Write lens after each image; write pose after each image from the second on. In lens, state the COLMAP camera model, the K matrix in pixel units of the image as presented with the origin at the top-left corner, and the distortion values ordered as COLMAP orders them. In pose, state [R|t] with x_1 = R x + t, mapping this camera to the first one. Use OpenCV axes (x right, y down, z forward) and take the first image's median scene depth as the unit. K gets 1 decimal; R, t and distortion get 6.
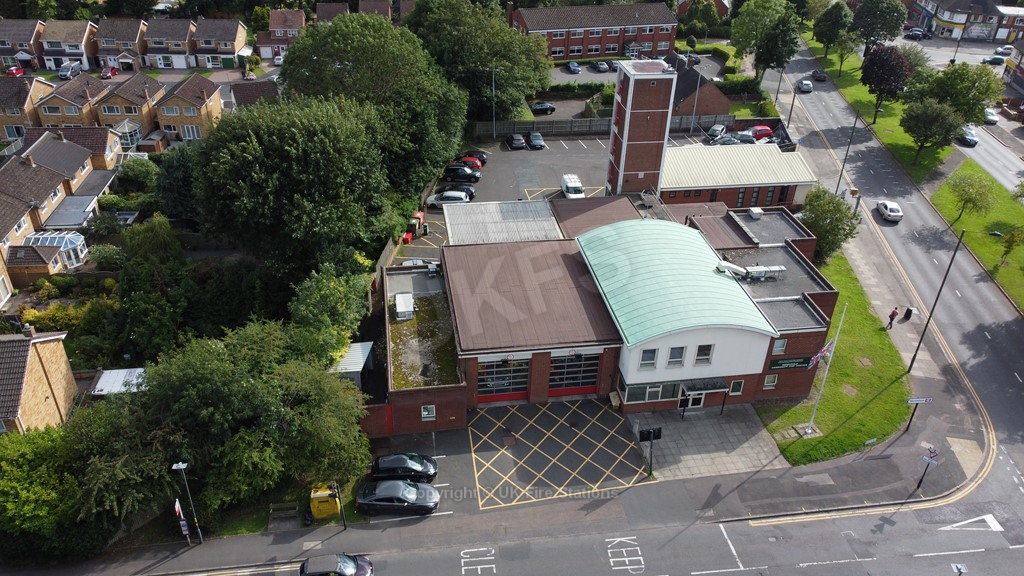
lens RADIAL K [[776.4, 0, 512.2], [0, 776.4, 288.7], [0, 0, 1]] dist [0.008257, -0.011043]
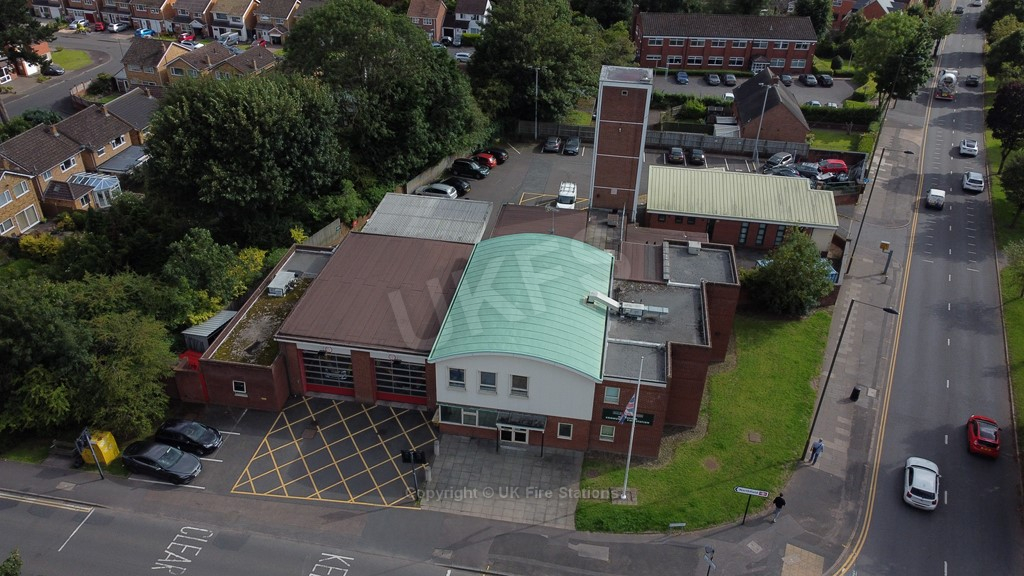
lens RADIAL K [[776.4, 0, 511.5], [0, 776.4, 288.2], [0, 0, 1]] dist [0.008257, -0.011043]
pose [[0.948584, 0.163679, -0.270922, 0.443307], [-0.165126, 0.986115, 0.017608, -0.040485], [0.270042, 0.028034, 0.962440, 0.116955]]
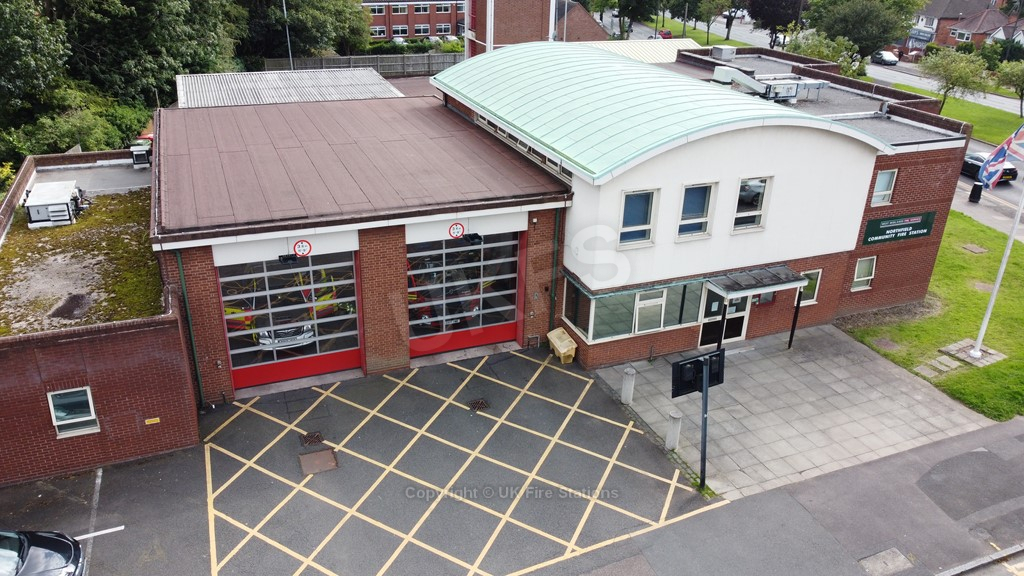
lens RADIAL K [[776.4, 0, 512.7], [0, 776.4, 287.6], [0, 0, 1]] dist [0.008257, -0.011043]
pose [[0.974854, -0.097736, 0.200266, 0.019634], [0.120890, 0.986901, -0.106828, 0.154678], [-0.187202, 0.128351, 0.973900, 0.571057]]
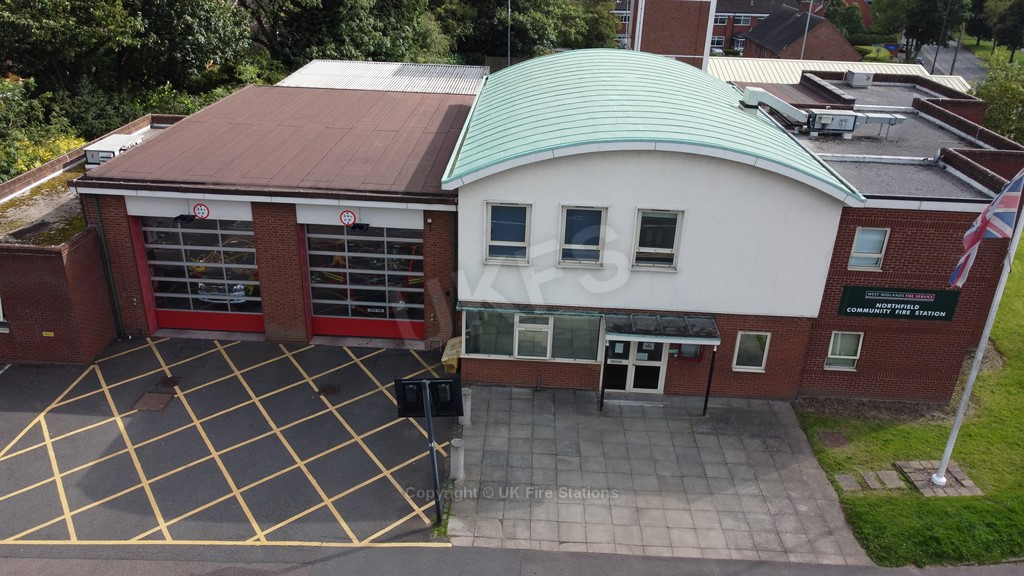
lens RADIAL K [[776.4, 0, 511.7], [0, 776.4, 287.7], [0, 0, 1]] dist [0.008257, -0.011043]
pose [[0.979291, 0.087026, -0.182800, 0.237275], [-0.110266, 0.986501, -0.121069, 0.155463], [0.169796, 0.138718, 0.975667, 0.583448]]
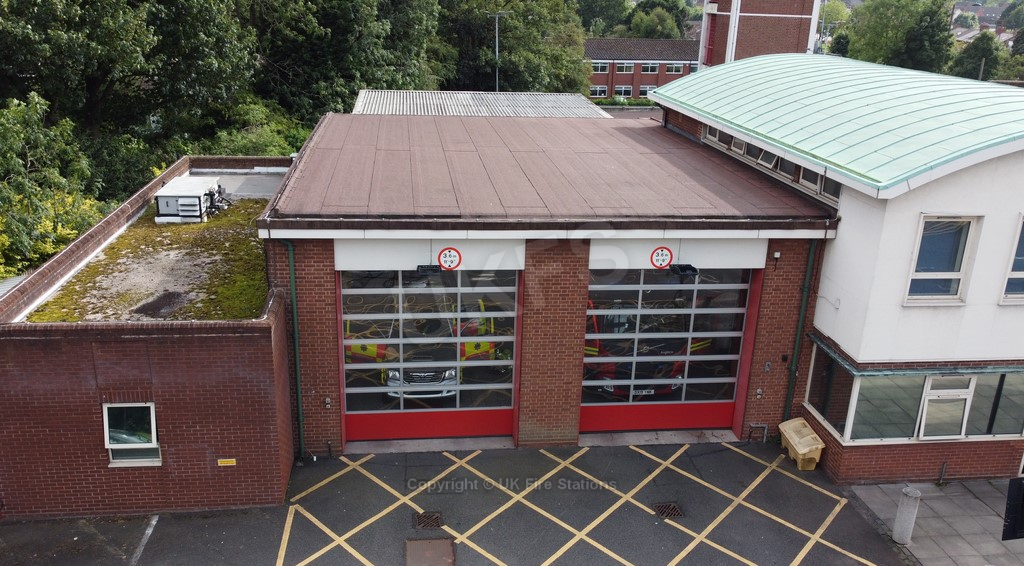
lens RADIAL K [[861.0, 0, 512.1], [0, 861.0, 302.9], [0, 0, 1]] dist [0.014014, -0.032239]
pose [[0.999139, 0.014022, -0.039045, 0.032209], [-0.022188, 0.975846, -0.217329, 0.165383], [0.035055, 0.218008, 0.975317, 0.656428]]
